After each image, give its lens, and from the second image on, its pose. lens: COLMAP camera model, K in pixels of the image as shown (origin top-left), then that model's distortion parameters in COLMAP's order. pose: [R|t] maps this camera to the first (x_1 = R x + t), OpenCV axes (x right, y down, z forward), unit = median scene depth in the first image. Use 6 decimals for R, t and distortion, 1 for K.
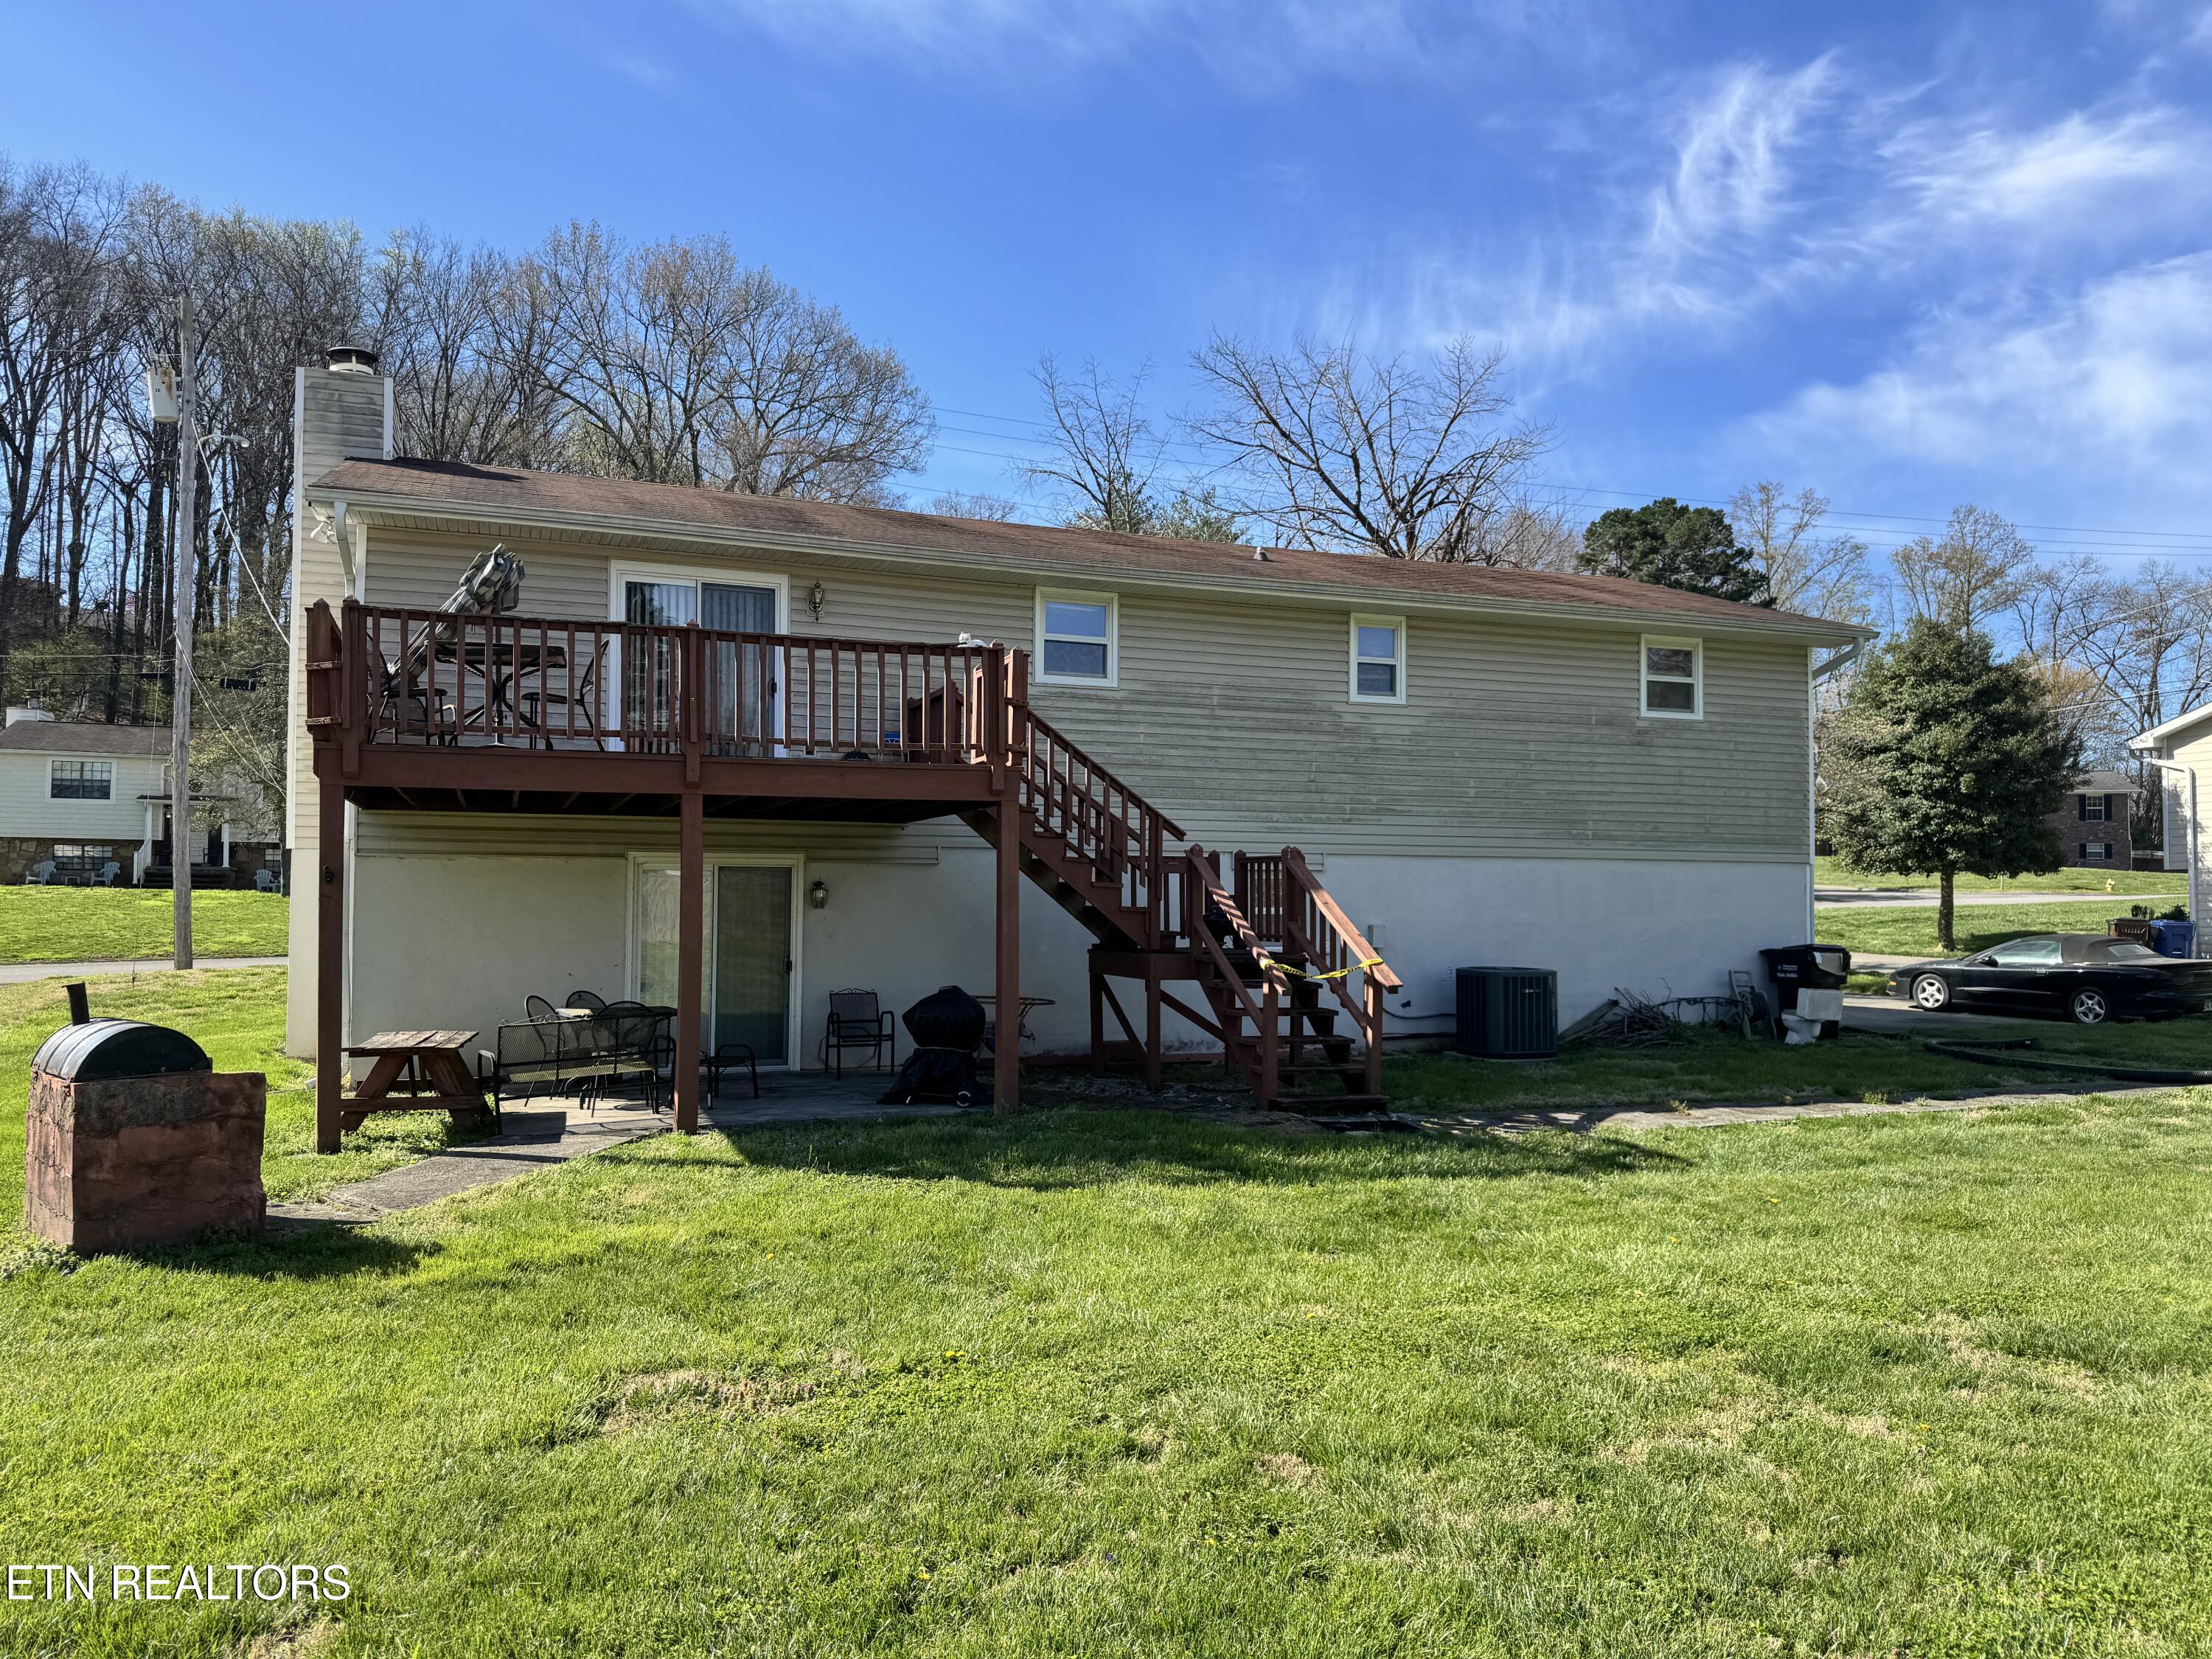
lens RADIAL K [[1512.8, 0, 1119.5], [0, 1512.8, 855.0], [0, 0, 1]] dist [0.146864, -0.202174]
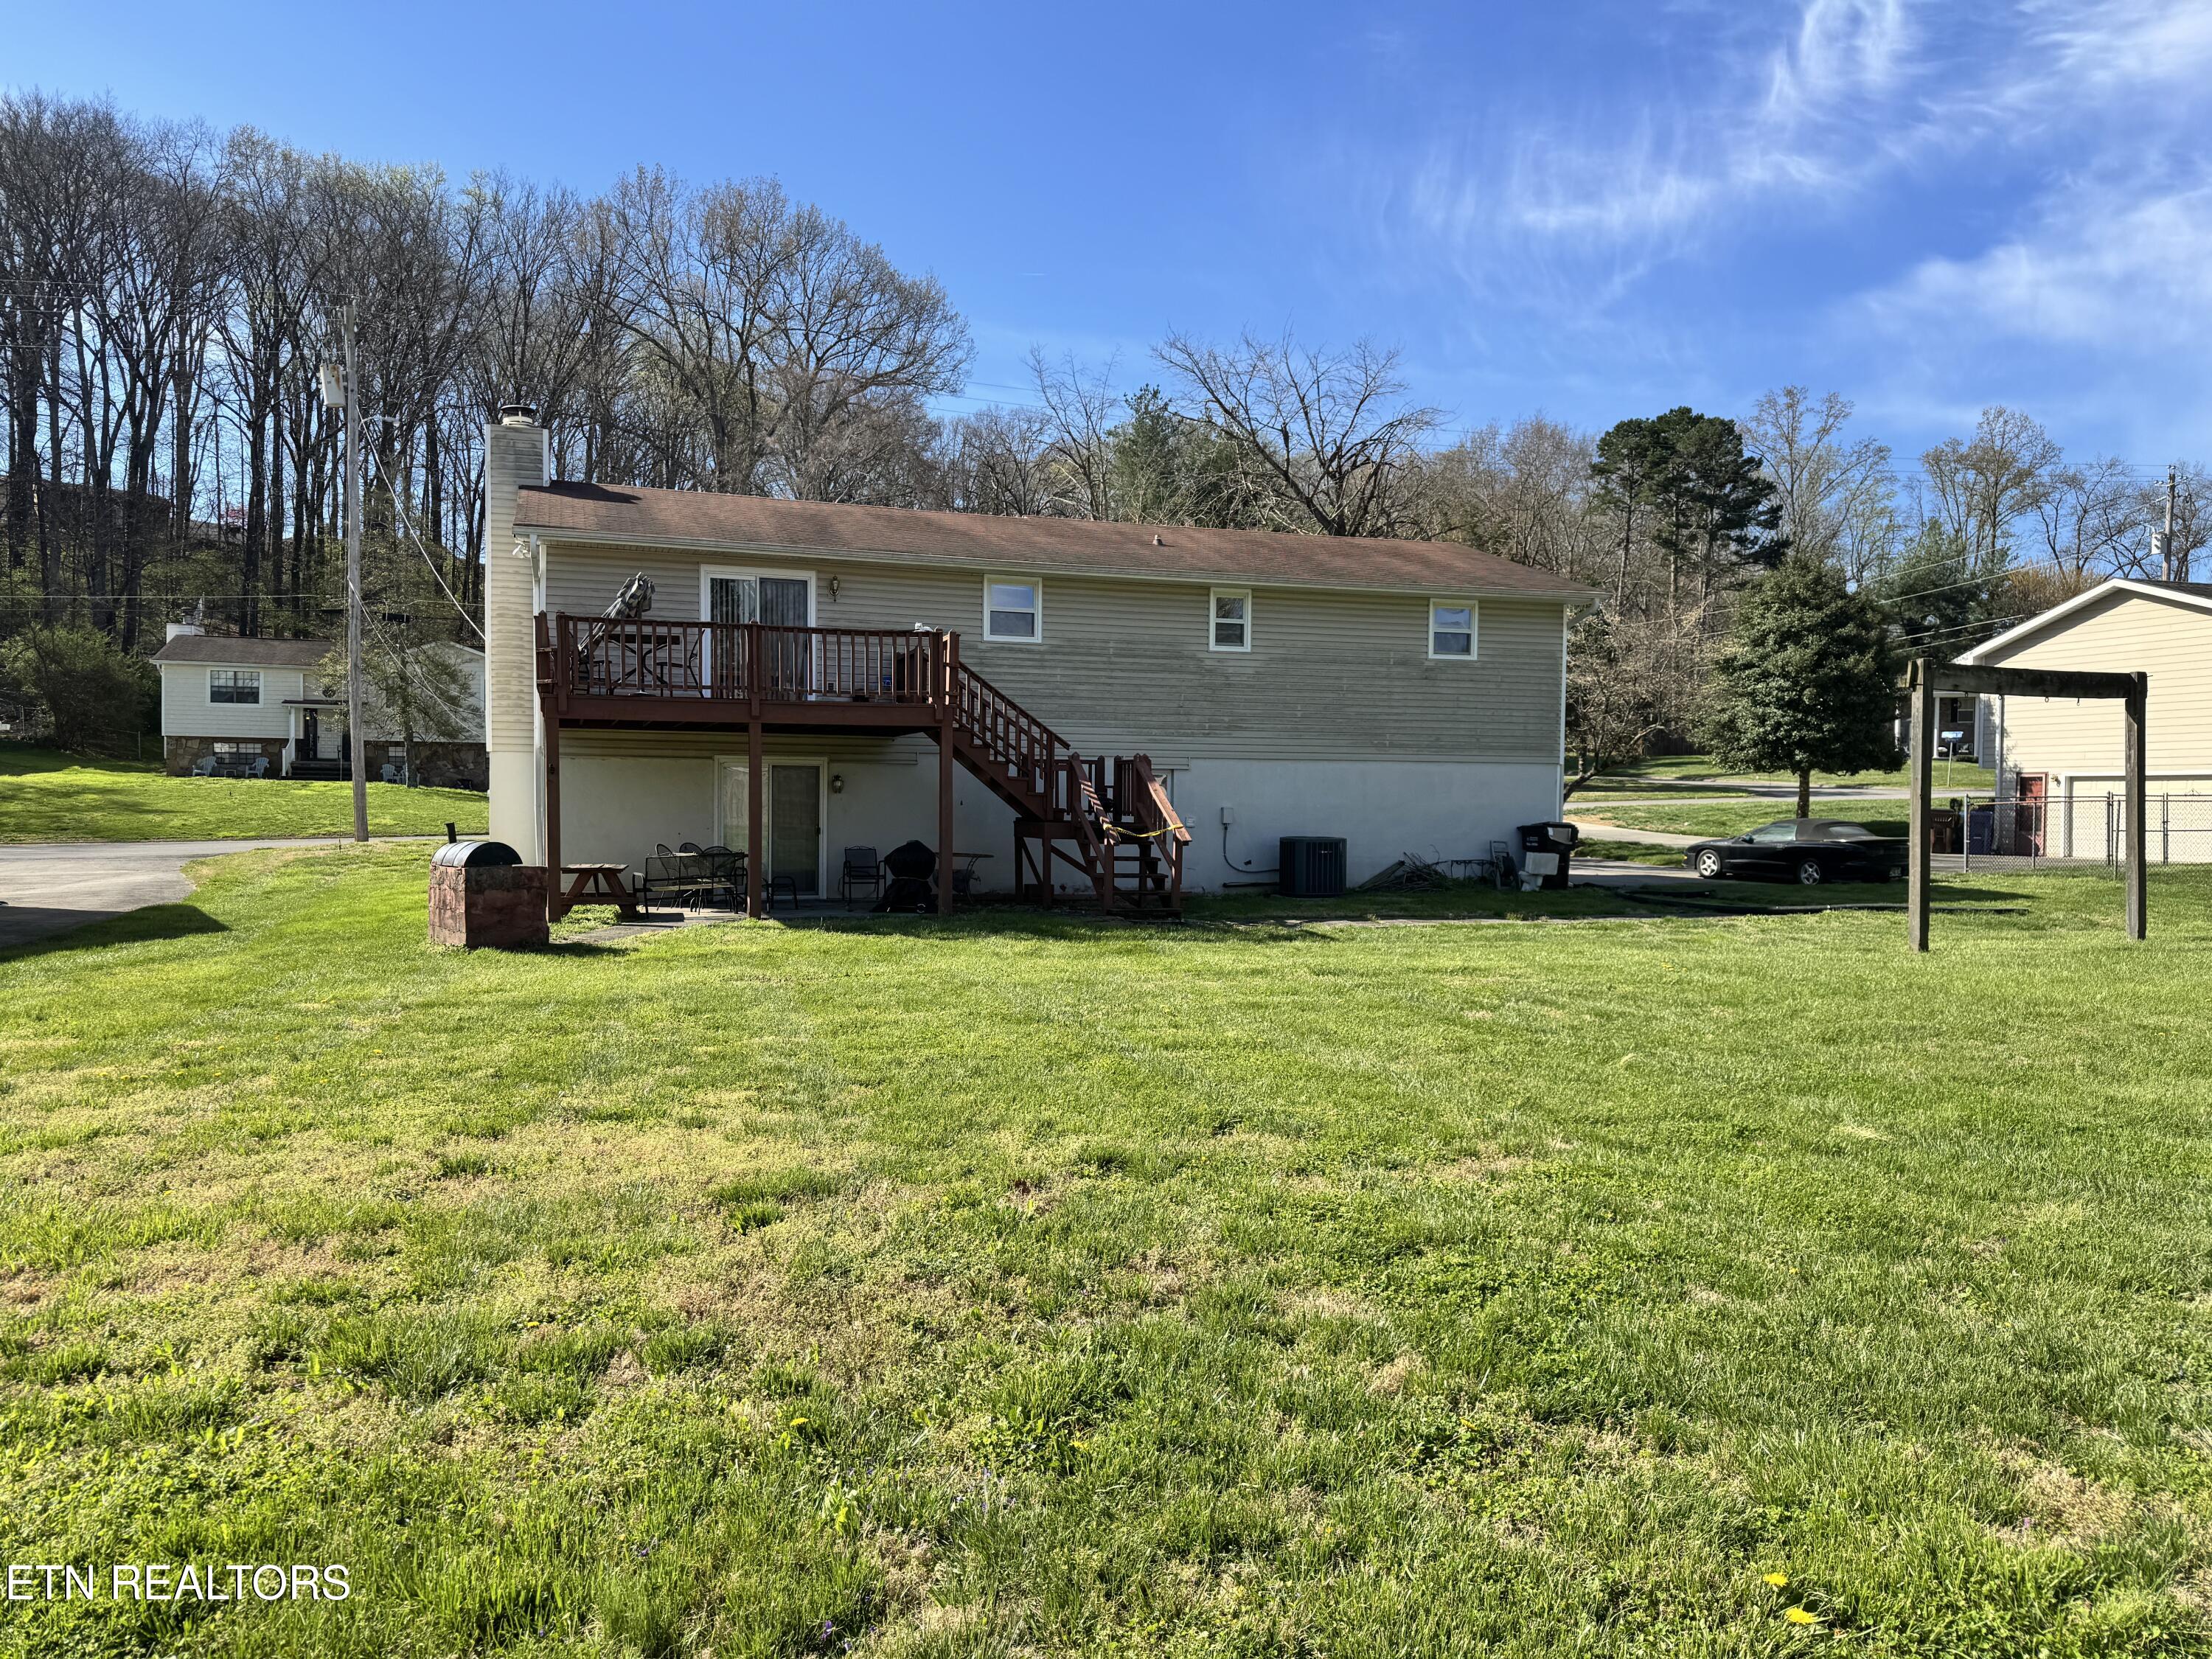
lens RADIAL K [[1550.9, 0, 1106.0], [0, 1550.9, 829.5], [0, 0, 1]] dist [0.149647, -0.224808]
pose [[0.998753, 0.004531, -0.049725, 0.066859], [-0.002063, 0.998769, 0.049564, -0.002730], [0.049889, -0.049399, 0.997532, -0.244283]]
